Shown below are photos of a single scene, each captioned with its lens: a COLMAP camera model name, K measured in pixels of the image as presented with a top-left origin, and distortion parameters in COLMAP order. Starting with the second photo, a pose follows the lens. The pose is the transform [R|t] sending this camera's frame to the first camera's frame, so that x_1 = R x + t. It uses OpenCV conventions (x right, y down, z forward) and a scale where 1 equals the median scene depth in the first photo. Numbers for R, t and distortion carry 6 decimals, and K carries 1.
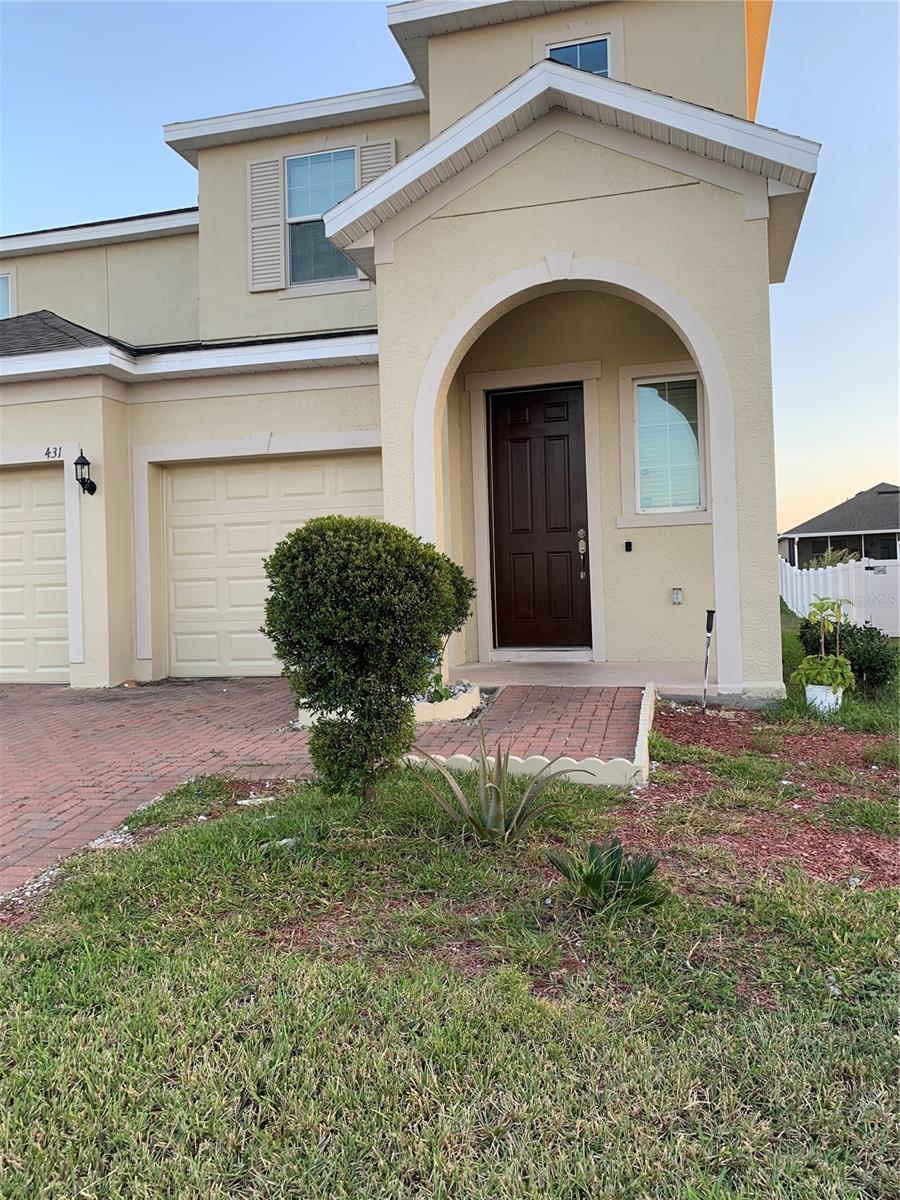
lens RADIAL K [[912.0, 0, 453.4], [0, 912.0, 580.7], [0, 0, 1]] dist [0.061978, -0.056036]
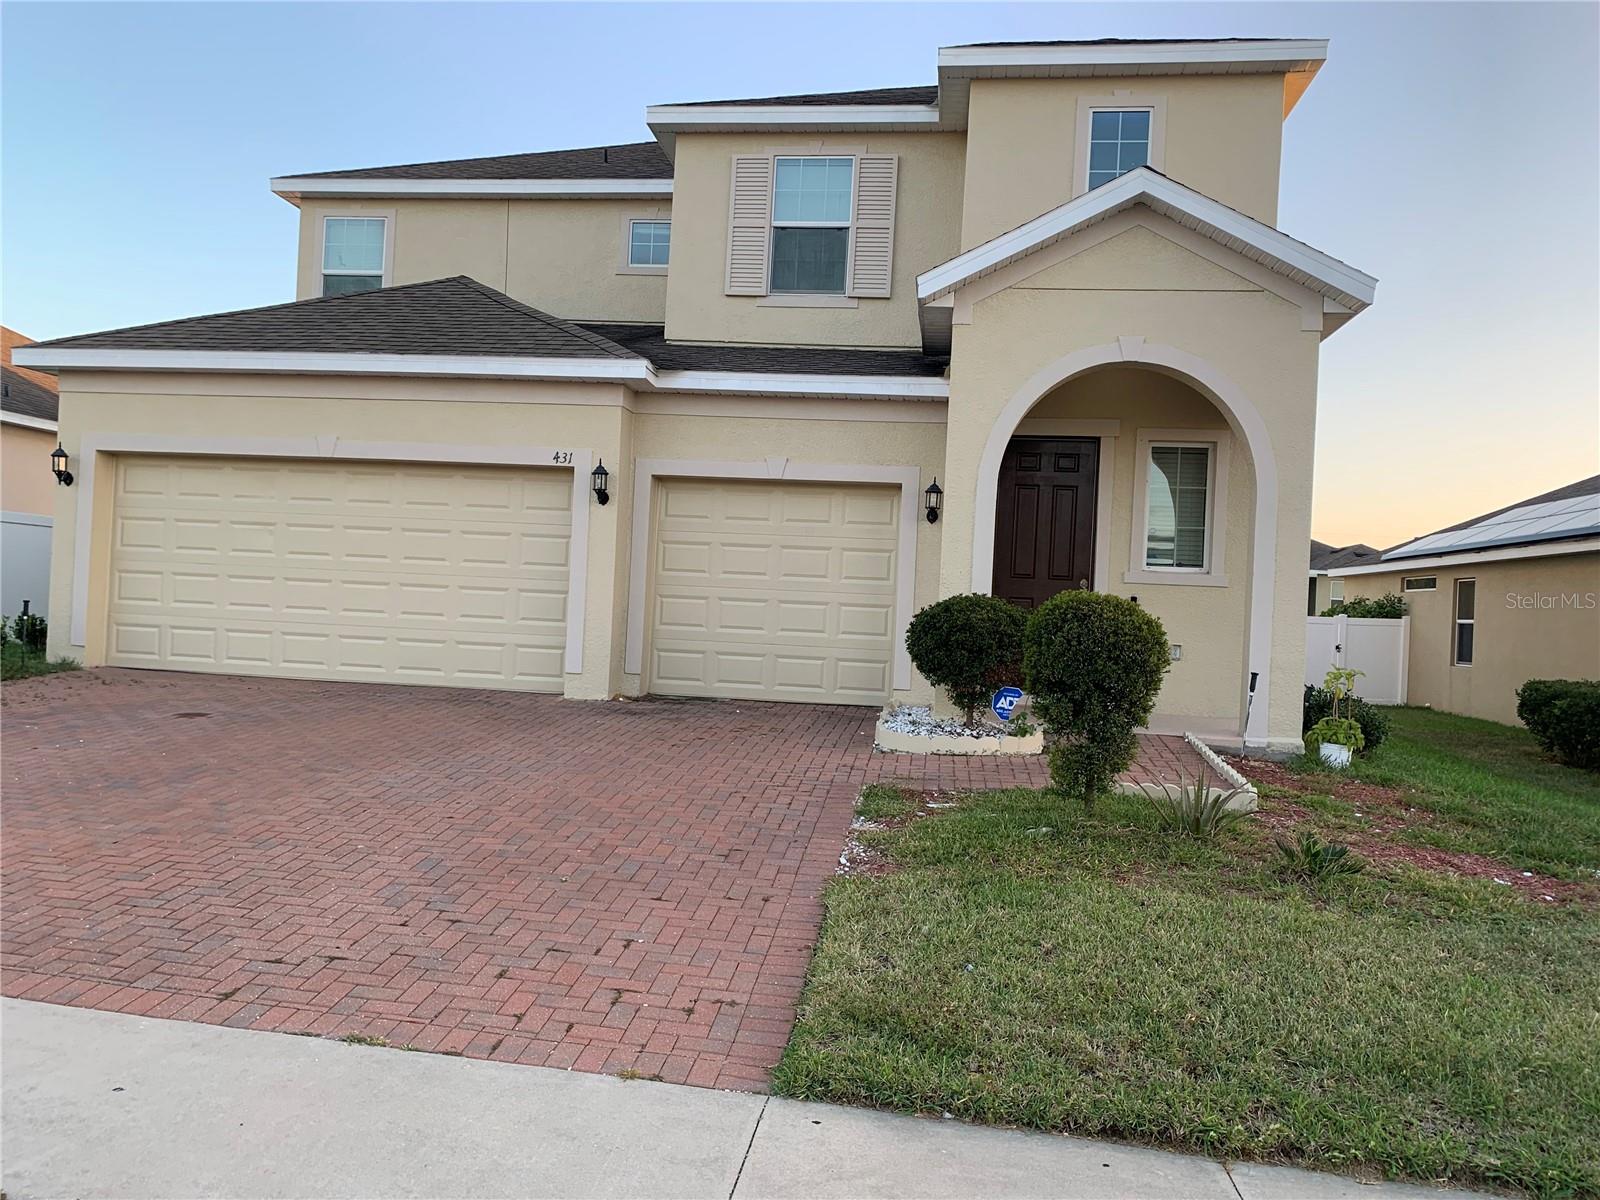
lens RADIAL K [[1227.8, 0, 783.4], [0, 1227.8, 604.4], [0, 0, 1]] dist [0.072001, -0.114246]
pose [[0.991212, 0.077571, 0.107149, -0.349876], [-0.079031, 0.996827, 0.009442, -0.015222], [-0.106077, -0.017827, 0.994198, -0.349166]]
